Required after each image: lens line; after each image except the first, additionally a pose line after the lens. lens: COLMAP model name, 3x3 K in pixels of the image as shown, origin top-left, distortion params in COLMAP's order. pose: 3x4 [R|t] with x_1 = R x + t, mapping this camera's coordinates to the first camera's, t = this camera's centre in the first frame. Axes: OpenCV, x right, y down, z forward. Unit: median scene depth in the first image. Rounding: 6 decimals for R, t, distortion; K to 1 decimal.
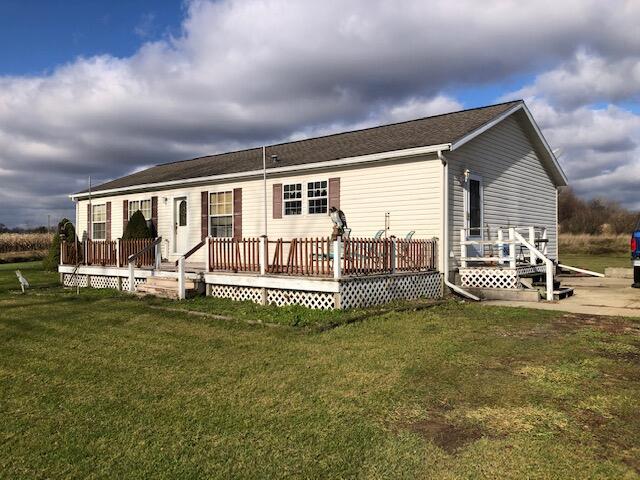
lens RADIAL K [[515.8, 0, 333.4], [0, 515.8, 239.6], [0, 0, 1]] dist [-0.002250, -0.010696]
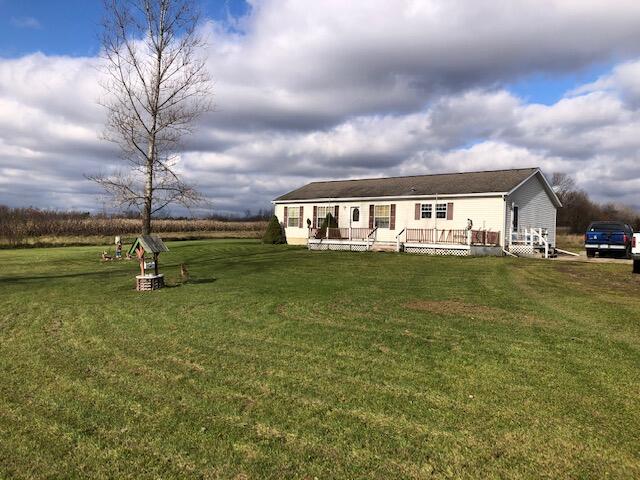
lens RADIAL K [[515.8, 0, 333.4], [0, 515.8, 239.6], [0, 0, 1]] dist [-0.002250, -0.010696]
pose [[0.999172, 0.032973, -0.023831, -0.460396], [-0.032743, 0.999414, 0.009948, 0.033069], [0.024145, -0.009159, 0.999666, -1.262183]]
